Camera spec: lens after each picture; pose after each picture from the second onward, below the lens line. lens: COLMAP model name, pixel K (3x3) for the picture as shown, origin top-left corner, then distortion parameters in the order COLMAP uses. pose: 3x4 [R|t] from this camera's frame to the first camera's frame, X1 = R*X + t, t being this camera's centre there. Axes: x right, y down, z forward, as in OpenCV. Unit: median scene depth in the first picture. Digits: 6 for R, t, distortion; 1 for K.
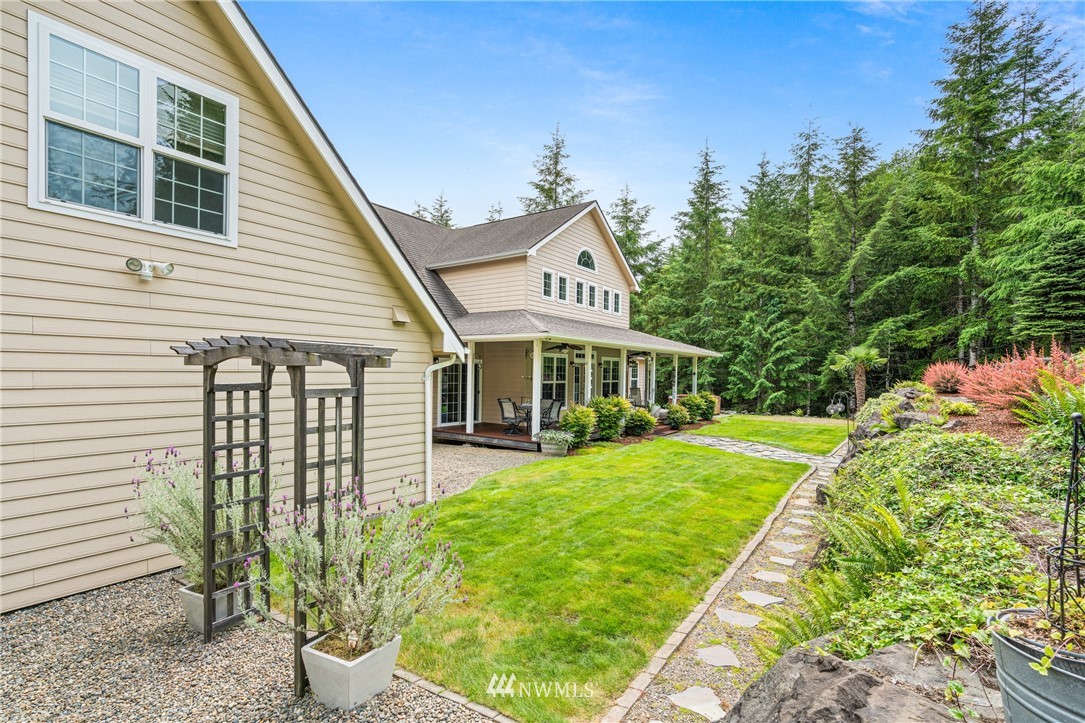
lens RADIAL K [[507.1, 0, 542.0], [0, 507.1, 375.2], [0, 0, 1]] dist [0.001612, 0.000326]
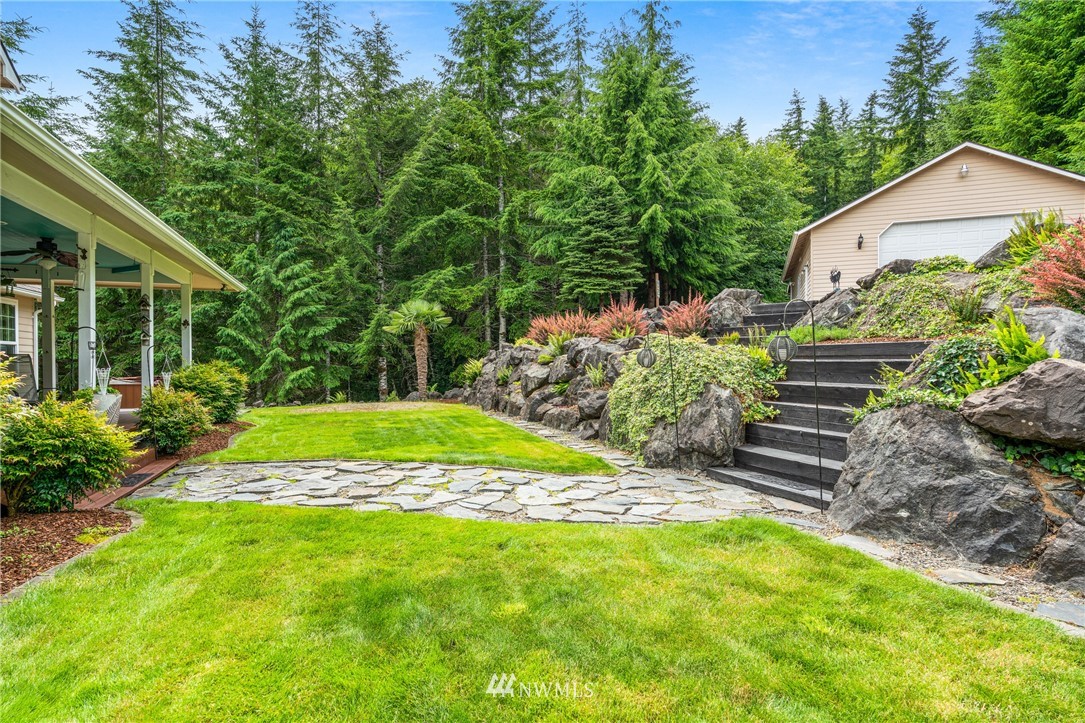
lens RADIAL K [[574.3, 0, 537.1], [0, 574.3, 363.7], [0, 0, 1]] dist [0.007684, -0.000985]
pose [[0.594024, -0.022479, 0.804133, 0.052213], [0.022123, 0.999688, 0.011603, 0.024510], [-0.804143, 0.010898, 0.594336, 0.317093]]
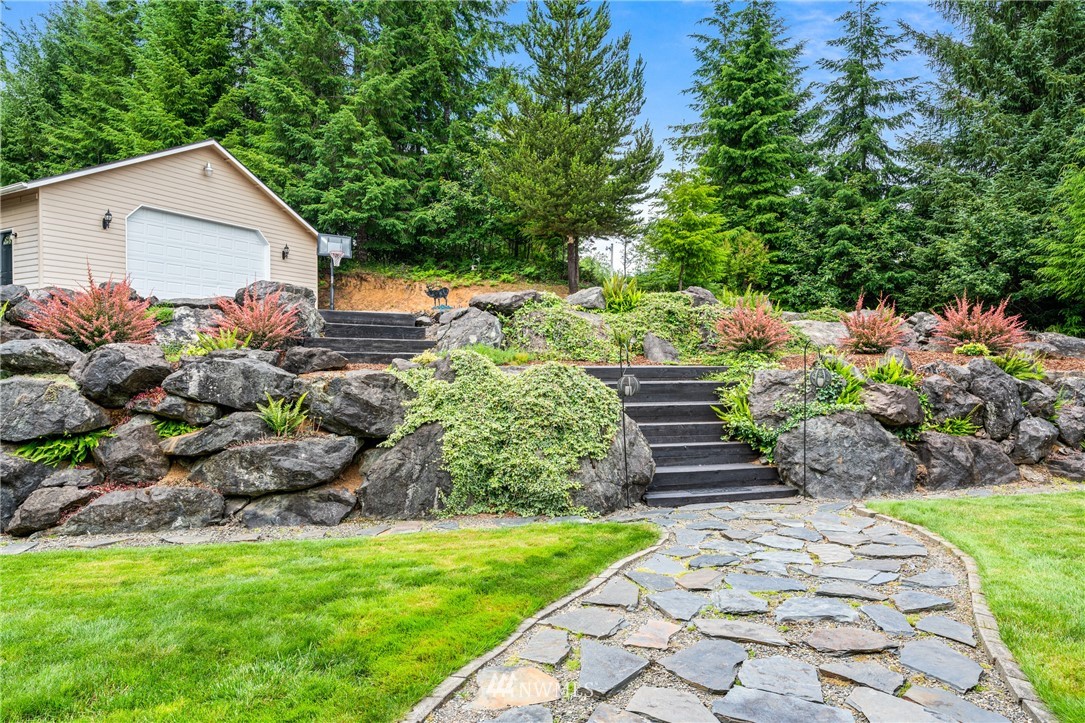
lens RADIAL K [[681.6, 0, 542.5], [0, 681.6, 361.5], [0, 0, 1]] dist [-0.000533, -0.002188]
pose [[-0.725707, -0.012546, 0.687890, 0.099302], [-0.002456, 0.999875, 0.015646, 0.017334], [-0.688000, 0.009665, -0.725647, 0.512207]]
